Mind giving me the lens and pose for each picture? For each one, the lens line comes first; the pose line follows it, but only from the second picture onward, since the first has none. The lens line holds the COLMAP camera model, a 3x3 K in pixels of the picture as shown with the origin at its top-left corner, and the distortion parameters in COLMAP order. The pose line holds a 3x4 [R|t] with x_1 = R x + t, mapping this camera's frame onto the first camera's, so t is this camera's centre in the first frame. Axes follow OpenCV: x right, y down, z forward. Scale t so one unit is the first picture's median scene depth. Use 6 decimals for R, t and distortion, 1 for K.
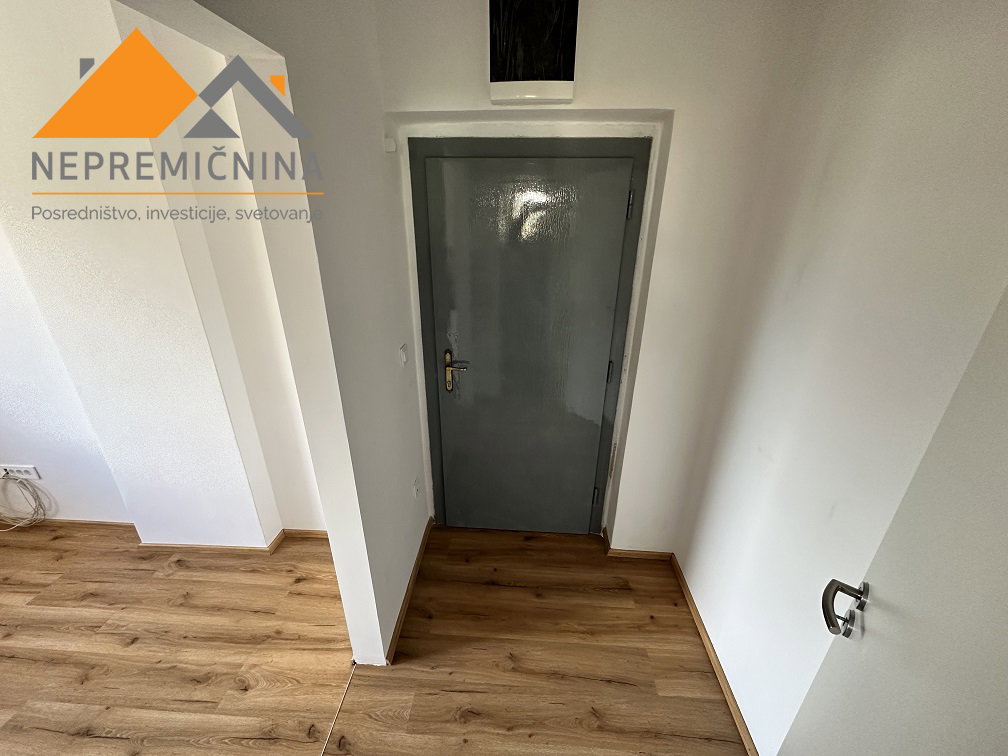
lens RADIAL K [[402.2, 0, 502.3], [0, 402.2, 377.7], [0, 0, 1]] dist [0.000407, 0.000269]
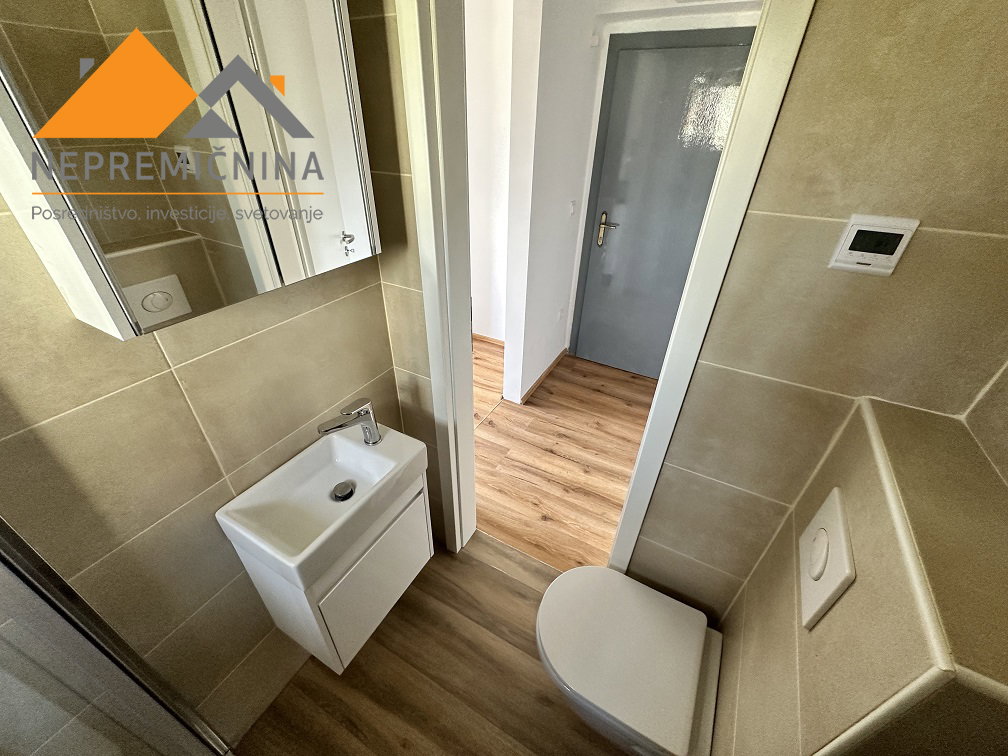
lens RADIAL K [[402.2, 0, 500.6], [0, 402.2, 376.8], [0, 0, 1]] dist [0.000407, 0.000269]
pose [[0.901043, 0.246518, -0.356863, 0.180226], [-0.181951, 0.961714, 0.204937, 0.271846], [0.393721, -0.119726, 0.911400, -0.465921]]
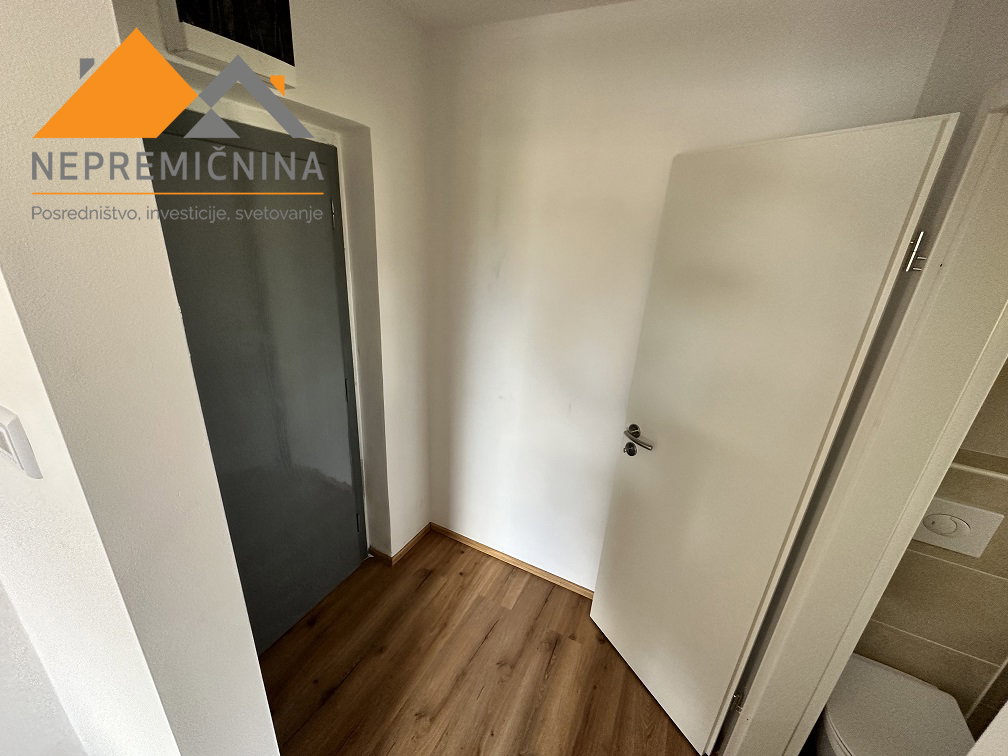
lens RADIAL K [[402.2, 0, 501.8], [0, 402.2, 378.7], [0, 0, 1]] dist [0.000407, 0.000269]
pose [[0.397845, -0.304760, 0.865356, -0.429293], [0.313514, 0.931596, 0.183951, -0.105670], [-0.862223, 0.198117, 0.466177, 0.264047]]
